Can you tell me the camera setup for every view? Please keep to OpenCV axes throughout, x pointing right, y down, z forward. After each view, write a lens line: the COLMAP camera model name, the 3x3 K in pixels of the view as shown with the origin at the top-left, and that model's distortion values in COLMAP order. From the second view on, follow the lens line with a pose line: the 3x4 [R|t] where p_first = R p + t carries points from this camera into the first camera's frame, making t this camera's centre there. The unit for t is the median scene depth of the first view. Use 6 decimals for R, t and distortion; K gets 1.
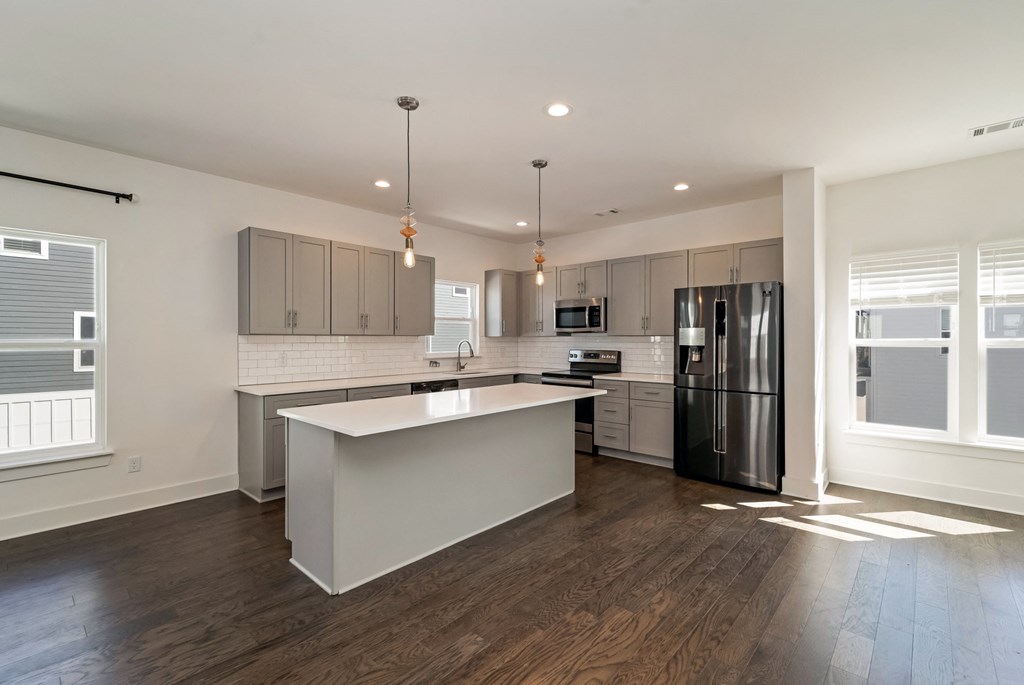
lens RADIAL K [[459.2, 0, 528.5], [0, 459.2, 341.5], [0, 0, 1]] dist [0.009622, -0.001536]
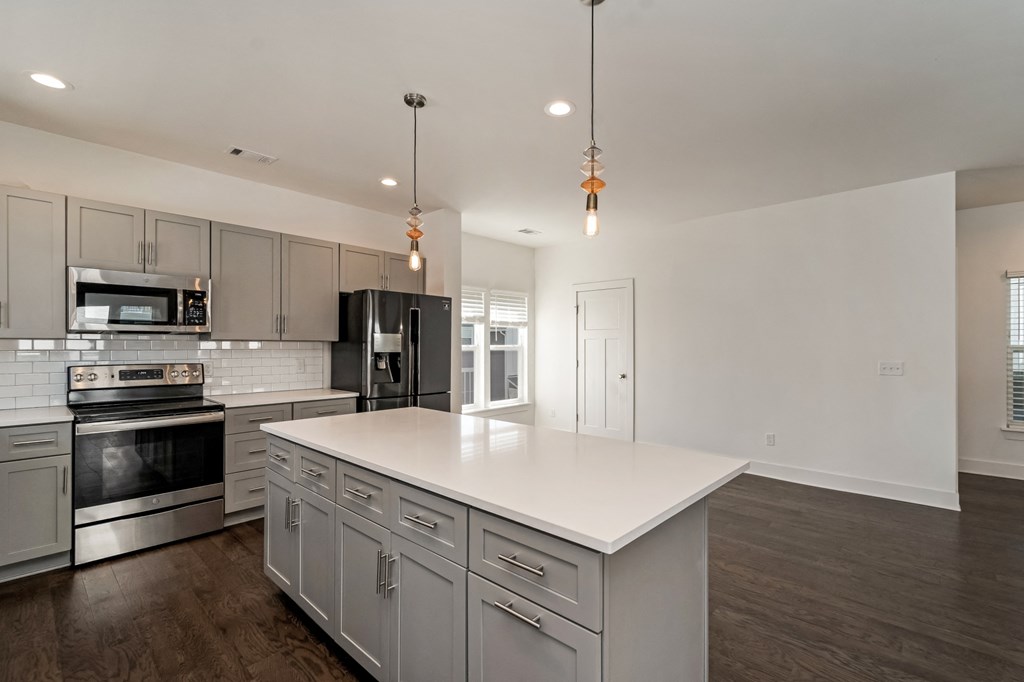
lens RADIAL K [[459.2, 0, 539.8], [0, 459.2, 349.9], [0, 0, 1]] dist [0.009622, -0.001536]
pose [[-0.001148, -0.006798, 0.999976, -0.620497], [0.005187, 0.999963, 0.006804, -0.001219], [-0.999986, 0.005195, -0.001112, 0.723262]]
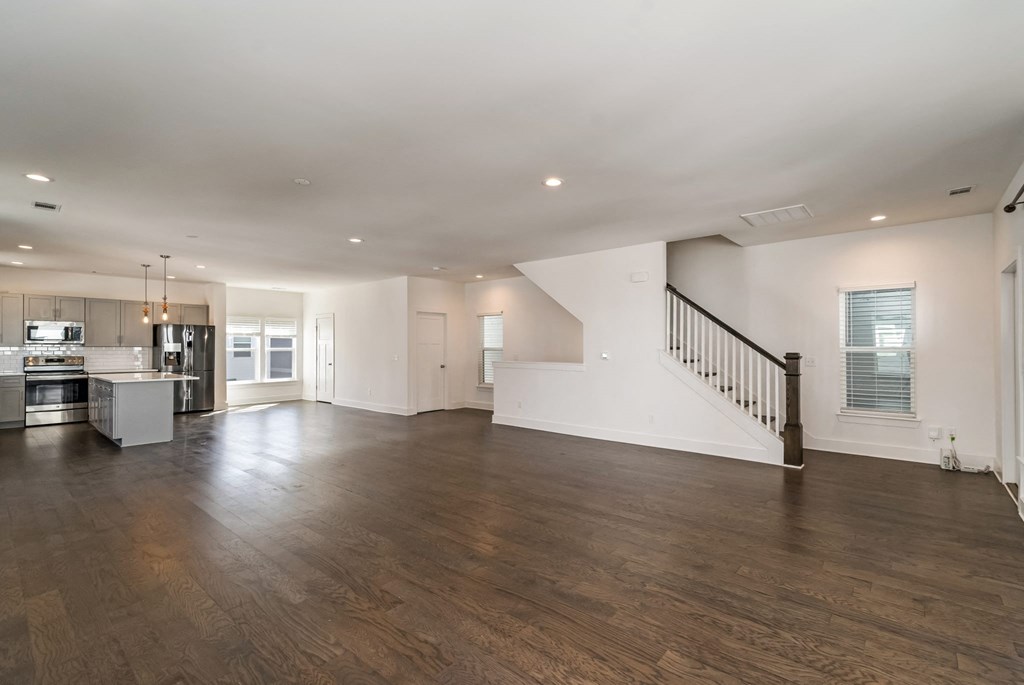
lens RADIAL K [[459.2, 0, 539.5], [0, 459.2, 346.7], [0, 0, 1]] dist [0.009622, -0.001536]
pose [[-0.034197, 0.002338, 0.999412, -1.926161], [0.006645, 0.999976, -0.002112, 0.002248], [-0.999393, 0.006569, -0.034211, -0.647649]]
